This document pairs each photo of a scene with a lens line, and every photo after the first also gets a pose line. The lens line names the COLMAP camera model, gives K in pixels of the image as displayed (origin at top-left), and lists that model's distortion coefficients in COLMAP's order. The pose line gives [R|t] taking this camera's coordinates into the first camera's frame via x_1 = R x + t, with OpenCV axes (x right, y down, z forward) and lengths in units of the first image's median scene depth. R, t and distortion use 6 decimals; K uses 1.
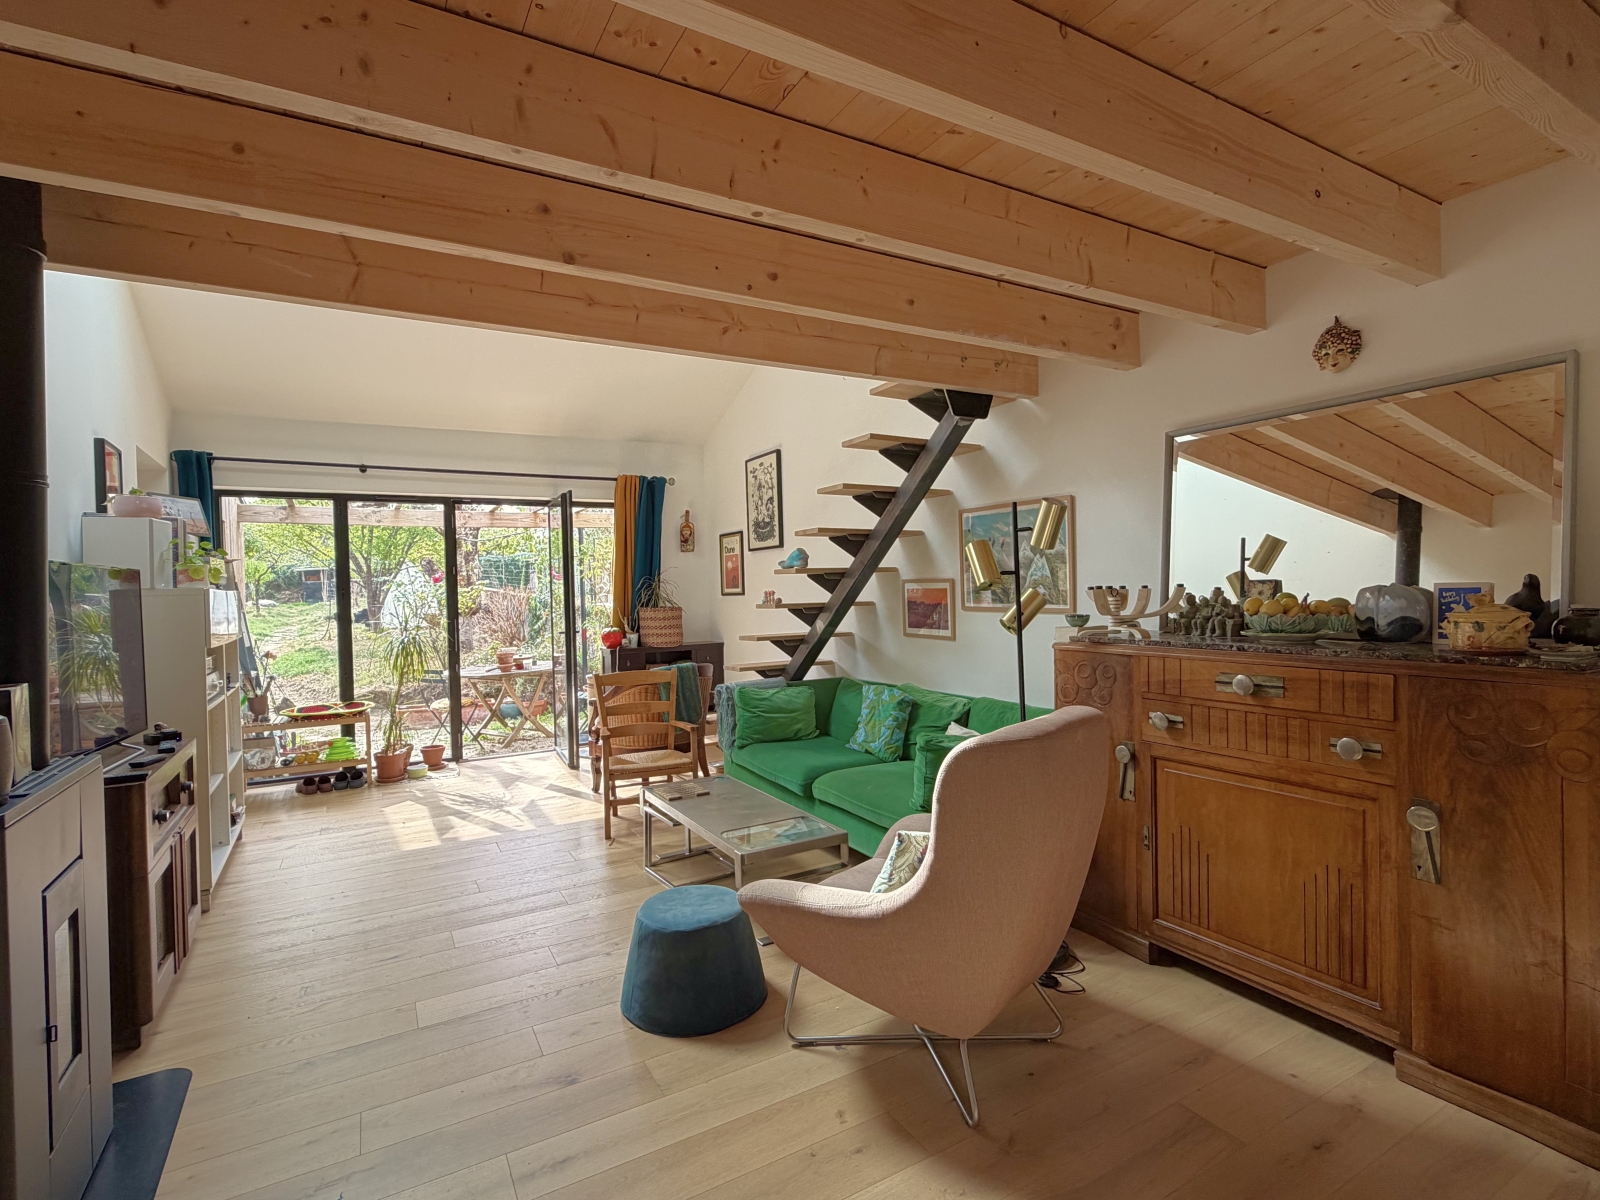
lens RADIAL K [[775.5, 0, 804.5], [0, 775.5, 599.2], [0, 0, 1]] dist [0.000798, 0.000573]
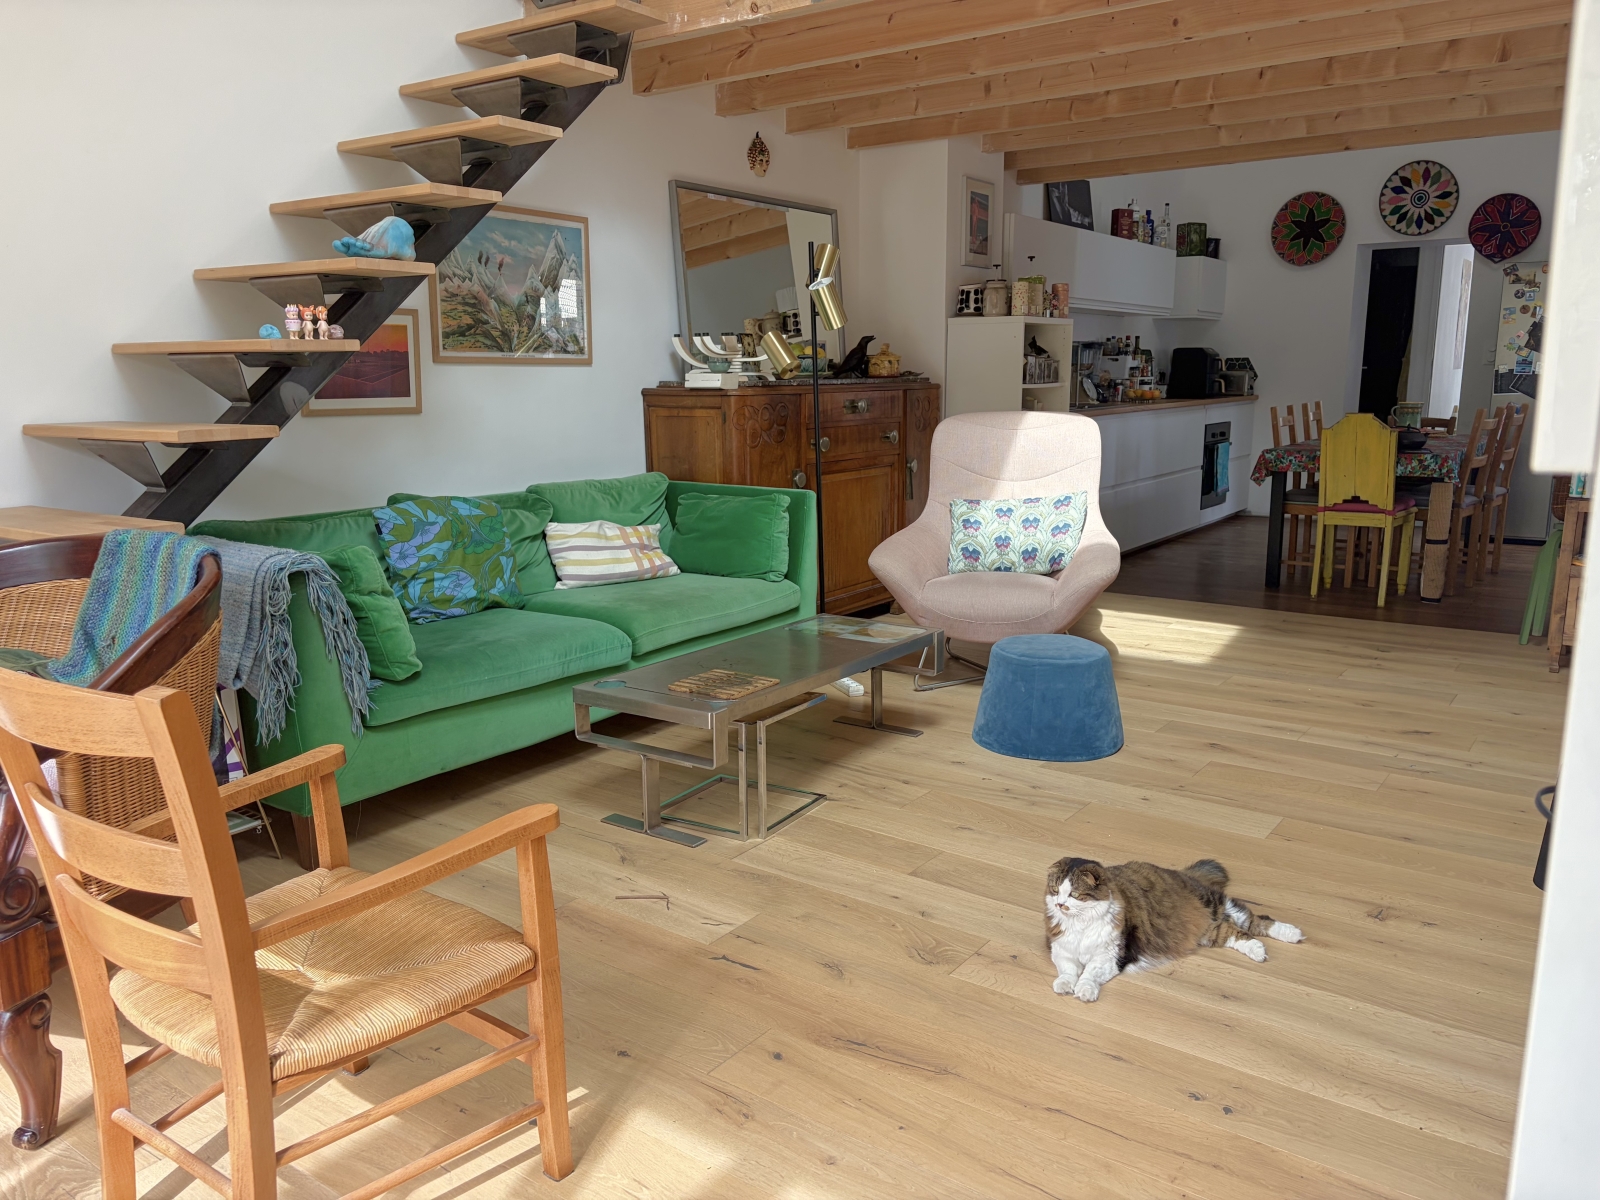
lens RADIAL K [[1212.7, 0, 810.5], [0, 1212.7, 604.9], [0, 0, 1]] dist [0.050729, -0.049822]
pose [[-0.420204, -0.147827, 0.895307, -0.976049], [0.028262, 0.984031, 0.175741, 0.049257], [-0.906989, 0.099150, -0.409316, 1.347790]]
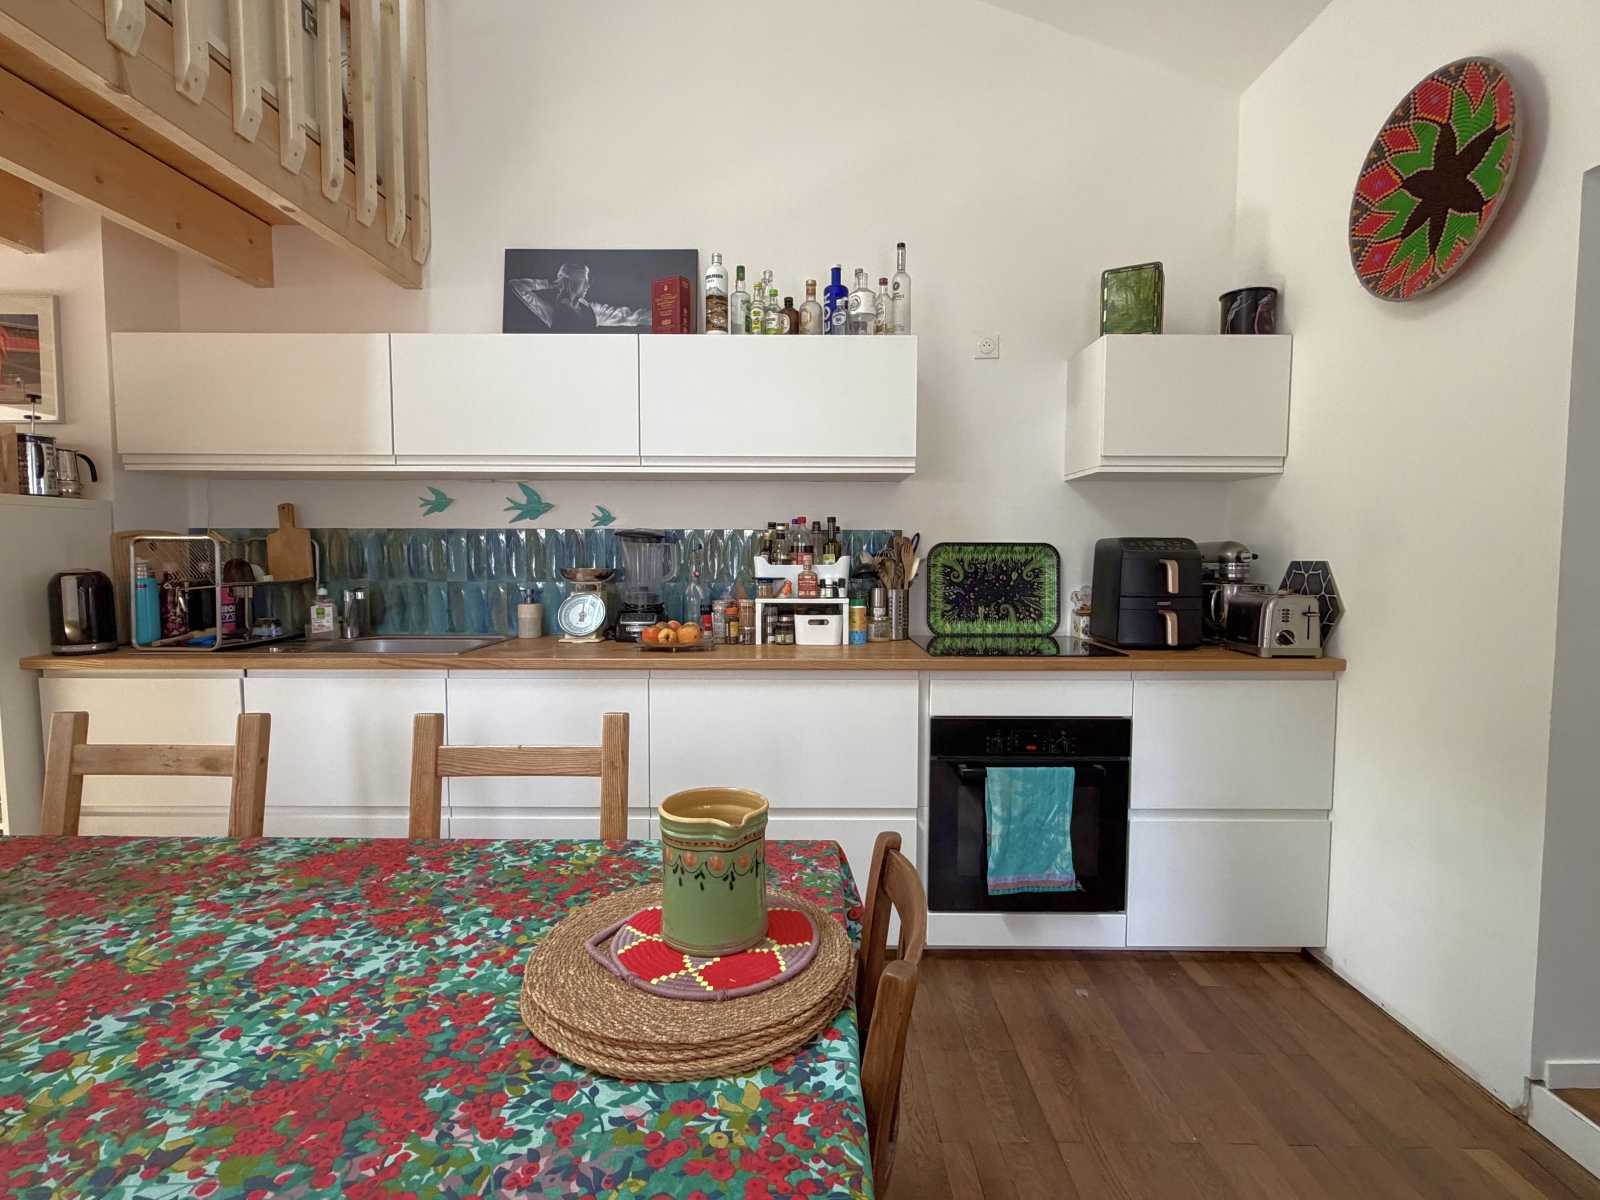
lens RADIAL K [[770.6, 0, 800.0], [0, 770.6, 600.0], [0, 0, 1]] dist [0.000644, -0.000479]
pose [[0.510536, -0.023870, 0.859525, 0.303389], [-0.005026, 0.999515, 0.030742, 0.028254], [-0.859842, -0.020015, 0.510168, -0.628011]]
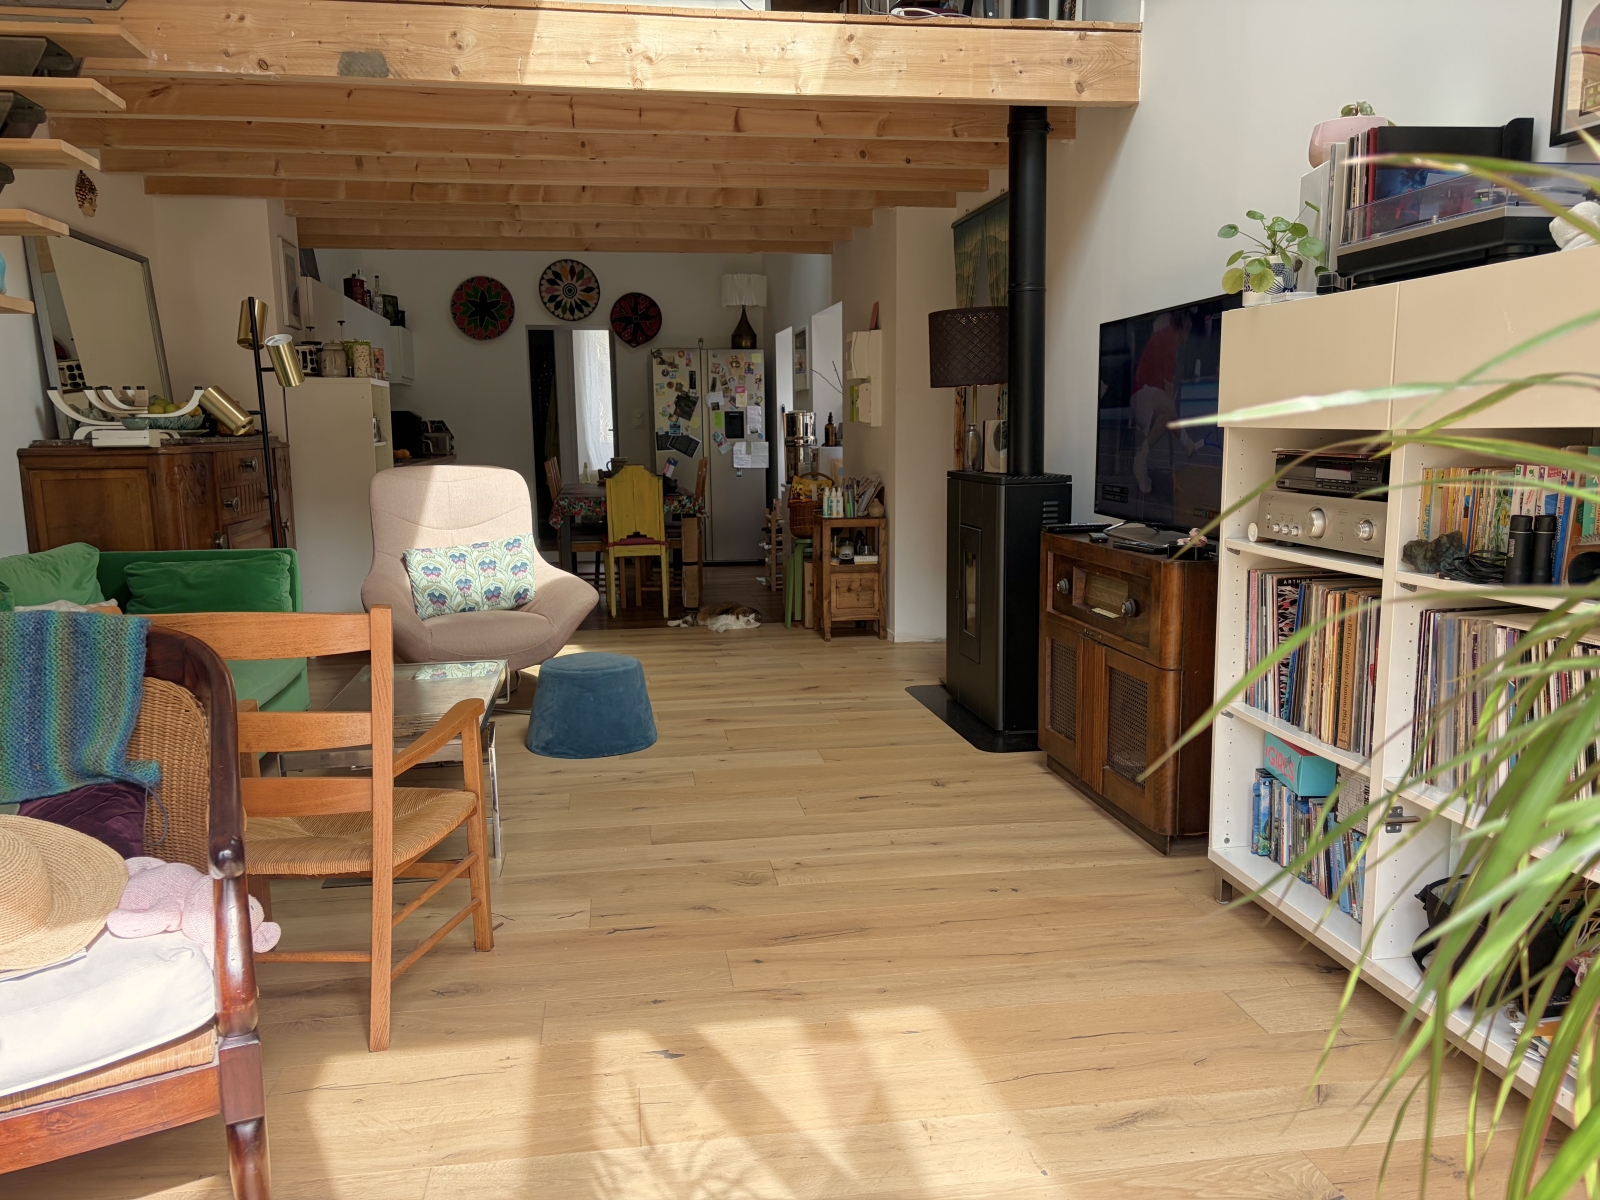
lens RADIAL K [[1212.7, 0, 810.5], [0, 1212.7, 604.9], [0, 0, 1]] dist [0.050729, -0.049822]
pose [[-0.936777, -0.017143, 0.349506, -0.753903], [0.037929, 0.987940, 0.150119, 0.044443], [-0.347864, 0.153885, -0.924830, 1.787781]]
